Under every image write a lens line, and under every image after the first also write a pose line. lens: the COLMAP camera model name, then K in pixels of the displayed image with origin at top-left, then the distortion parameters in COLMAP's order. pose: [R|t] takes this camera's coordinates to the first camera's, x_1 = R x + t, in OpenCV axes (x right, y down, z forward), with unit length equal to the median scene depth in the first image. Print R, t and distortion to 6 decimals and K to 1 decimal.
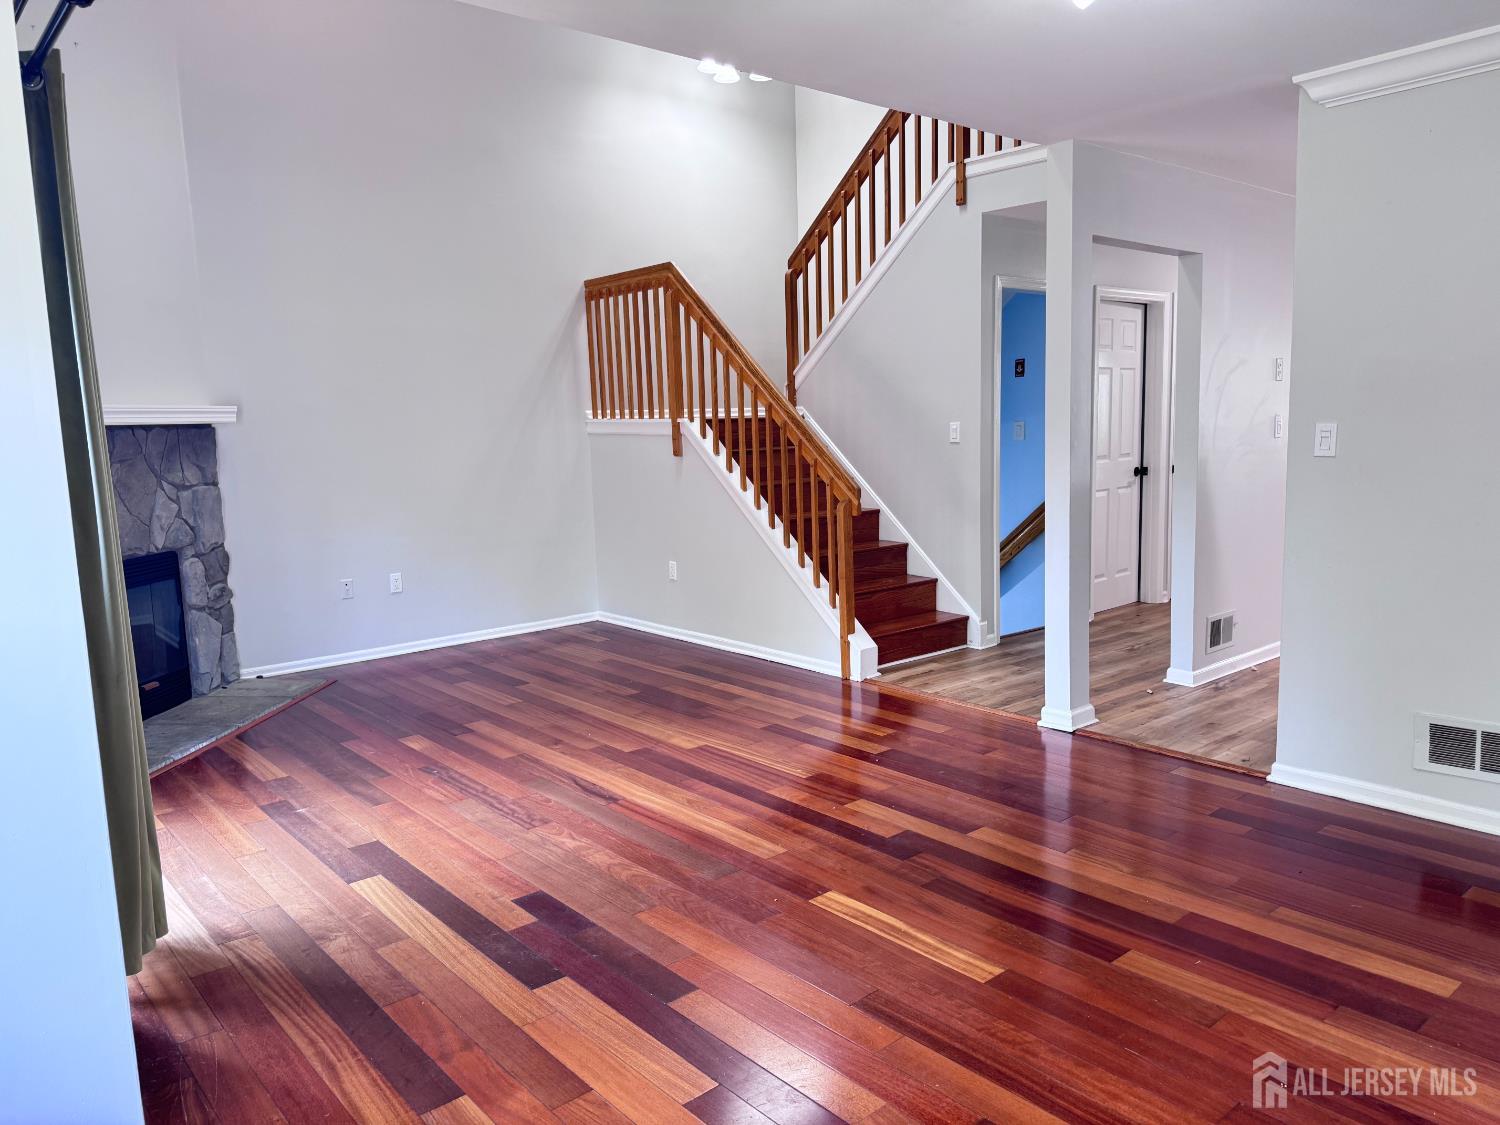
lens RADIAL K [[1057.2, 0, 758.2], [0, 1057.2, 555.2], [0, 0, 1]] dist [0.069135, -0.071509]
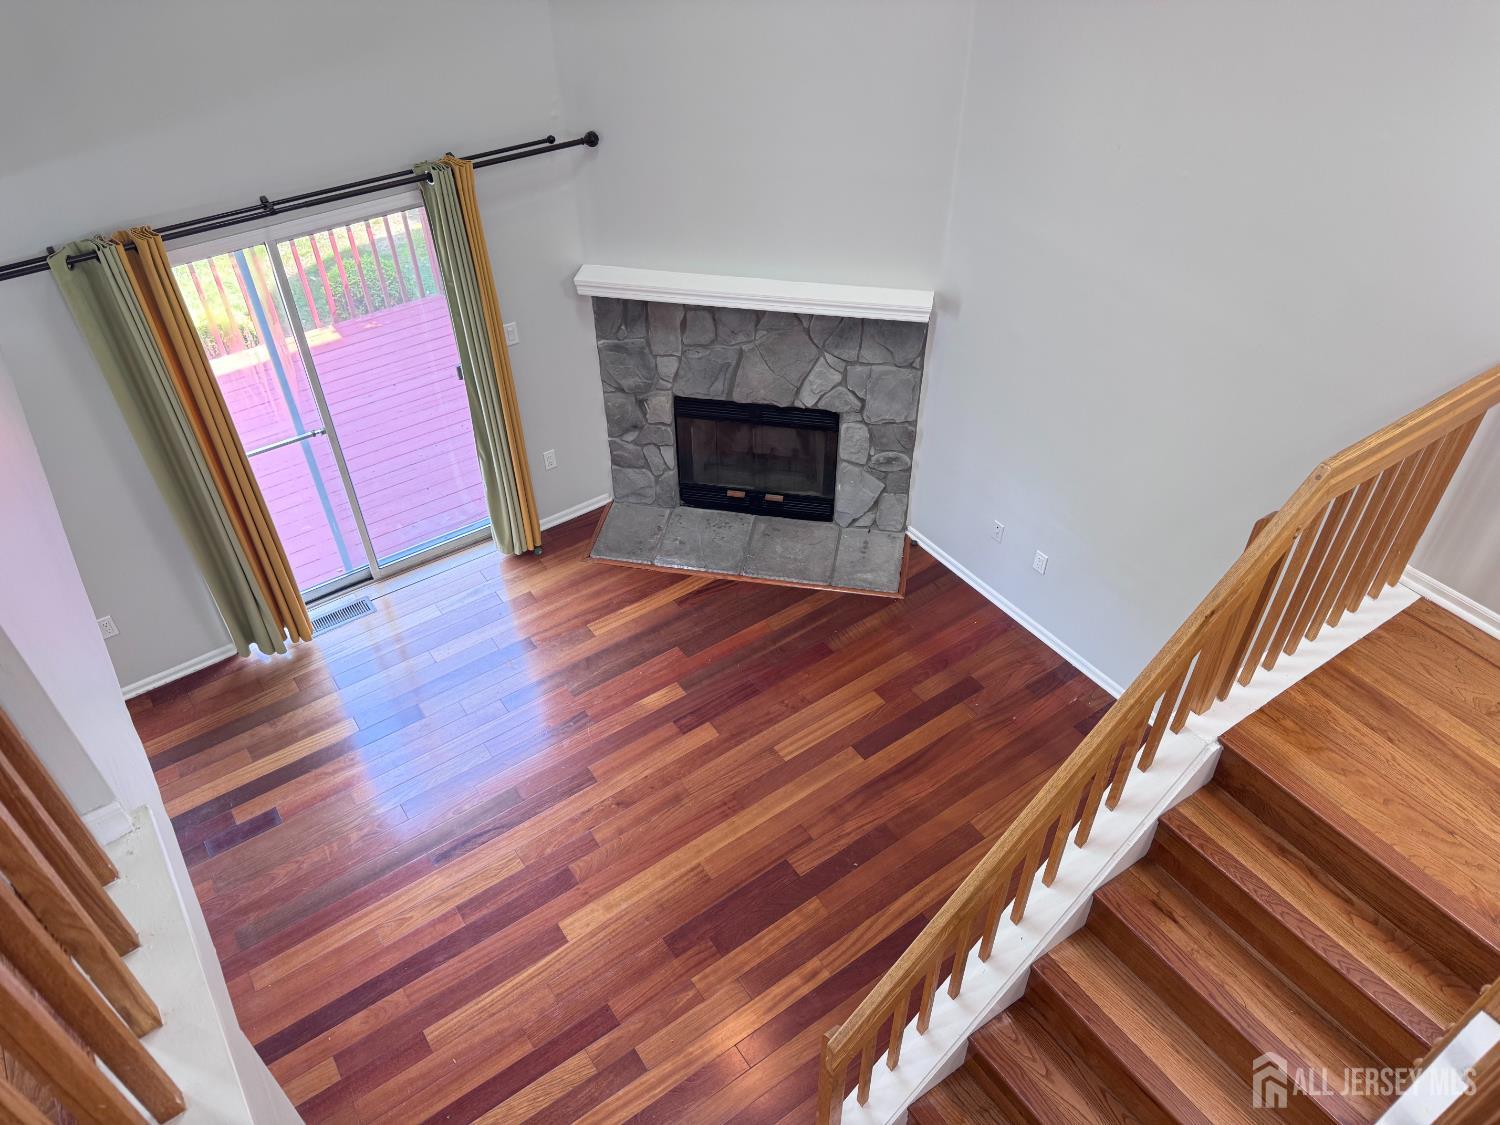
lens RADIAL K [[1057.2, 0, 747.2], [0, 1057.2, 547.8], [0, 0, 1]] dist [0.069135, -0.071509]
pose [[-0.108025, 0.670975, -0.733569, 0.344758], [-0.111702, 0.725022, 0.679607, -0.641402], [0.987853, 0.155356, -0.003371, 0.983770]]
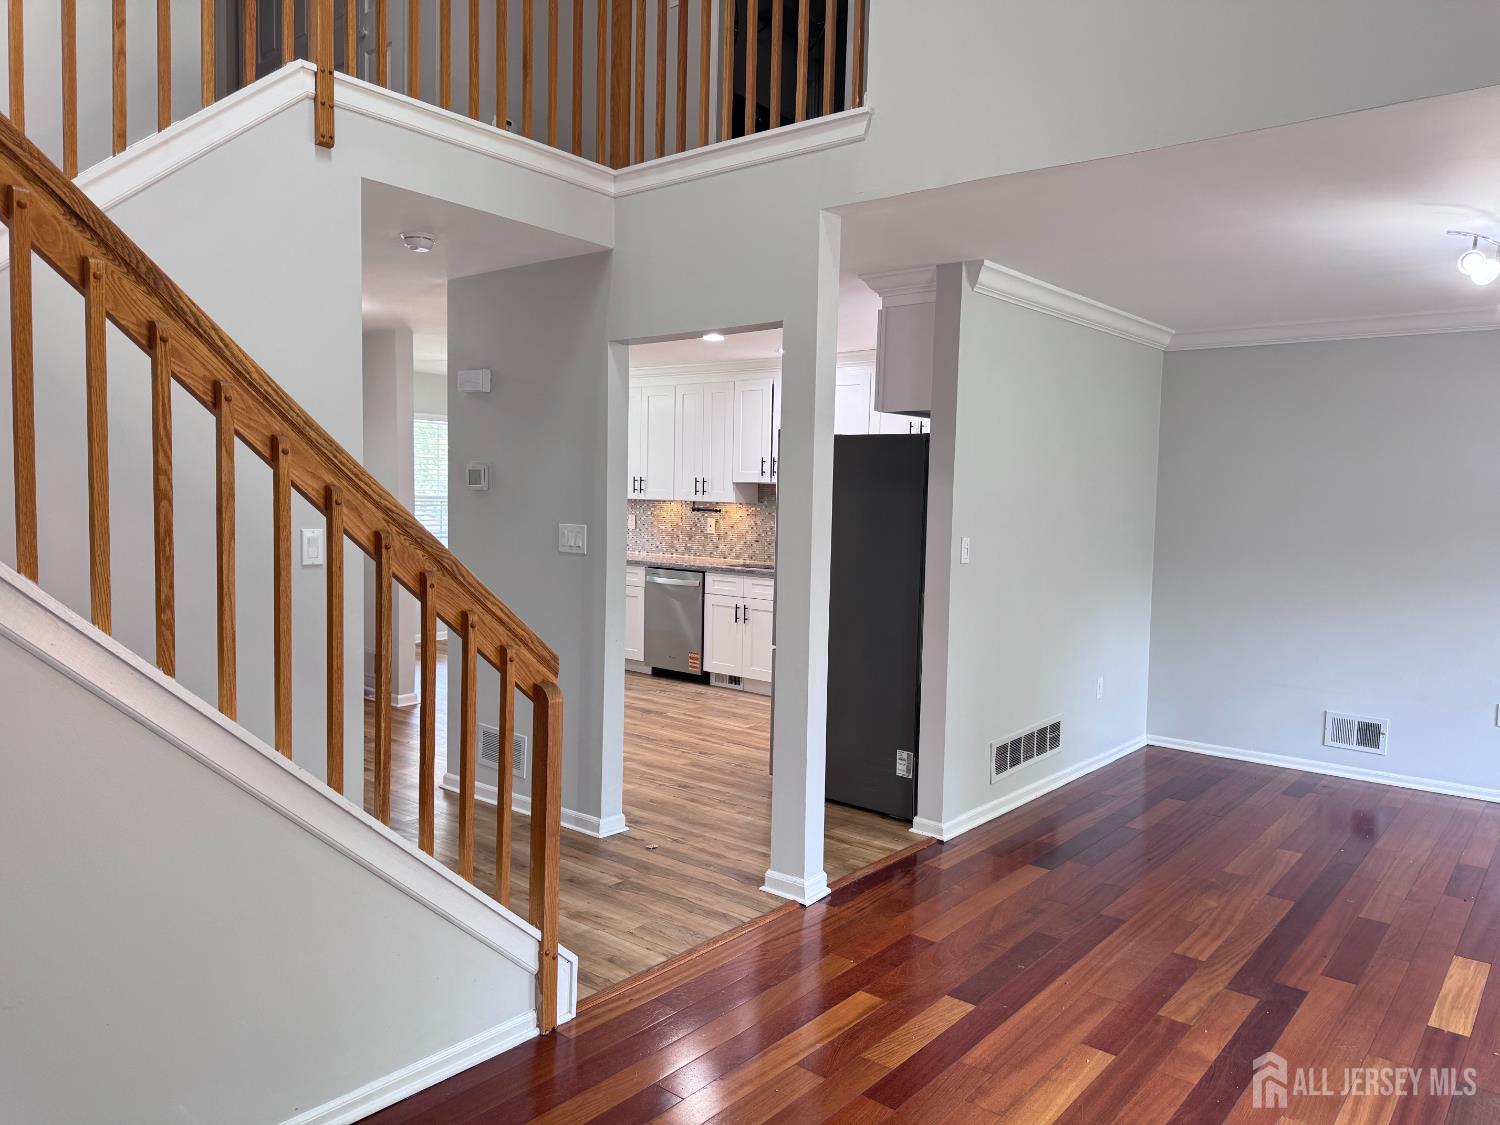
lens RADIAL K [[1057.2, 0, 750.9], [0, 1057.2, 554.6], [0, 0, 1]] dist [0.069135, -0.071509]
pose [[-0.161770, -0.038400, 0.986081, -0.476851], [0.109909, 0.992325, 0.056674, -0.143793], [-0.980689, 0.117548, -0.156308, 1.046324]]
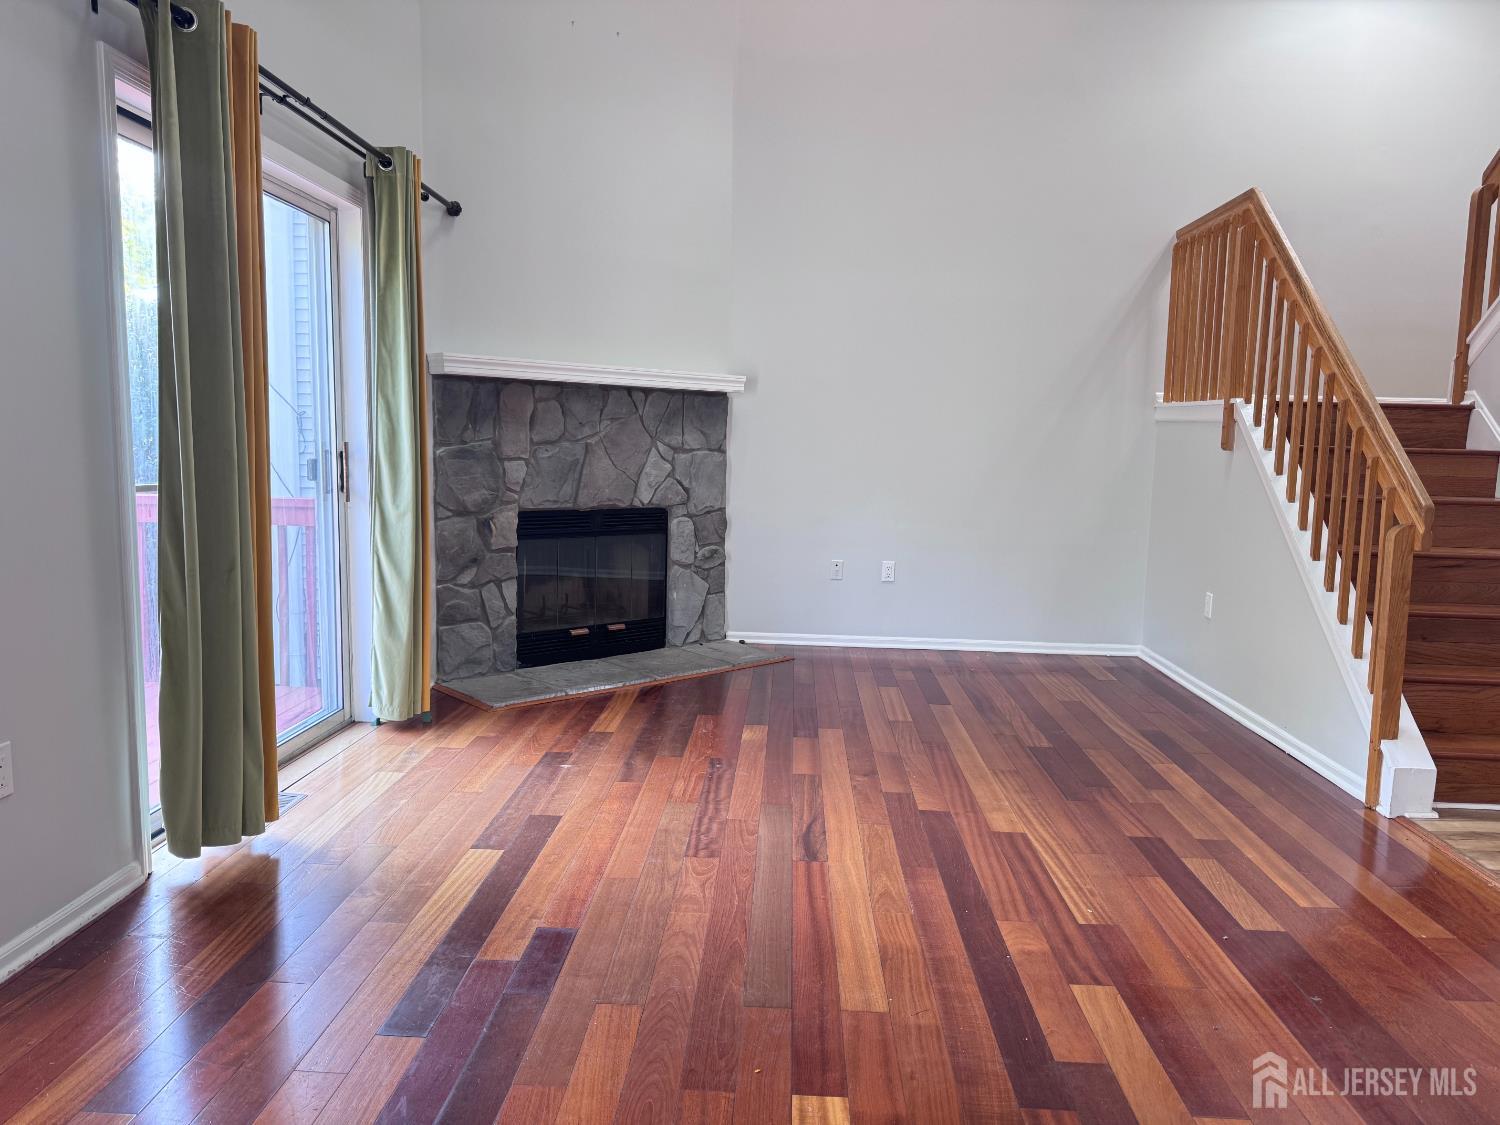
lens RADIAL K [[1057.2, 0, 747.7], [0, 1057.2, 554.6], [0, 0, 1]] dist [0.069135, -0.071509]
pose [[0.723805, 0.120632, -0.679378, 0.251125], [-0.131284, 0.990689, 0.036040, -0.007249], [0.677401, 0.063105, 0.732903, 0.298695]]
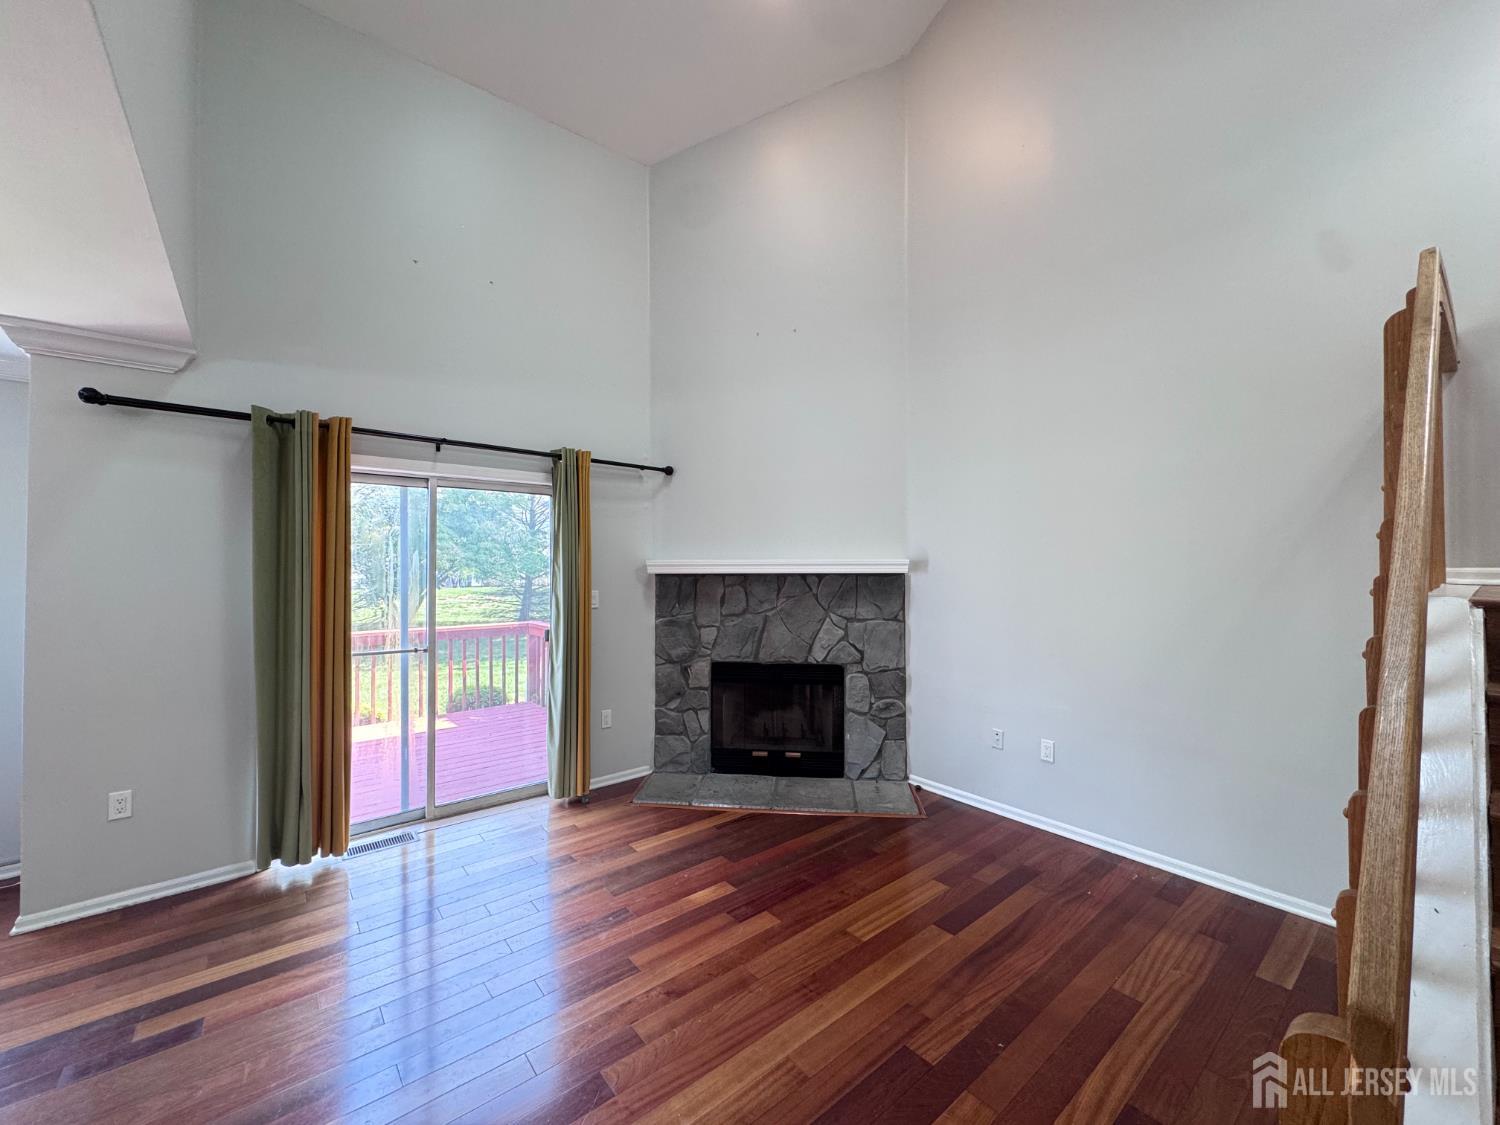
lens RADIAL K [[598.8, 0, 746.1], [0, 598.8, 555.9], [0, 0, 1]] dist [-0.001296, 0.001318]
pose [[-0.036034, 0.012801, -0.999269, 0.228270], [-0.123524, 0.992193, 0.017164, -0.146920], [0.991687, 0.124052, -0.034171, 0.933694]]
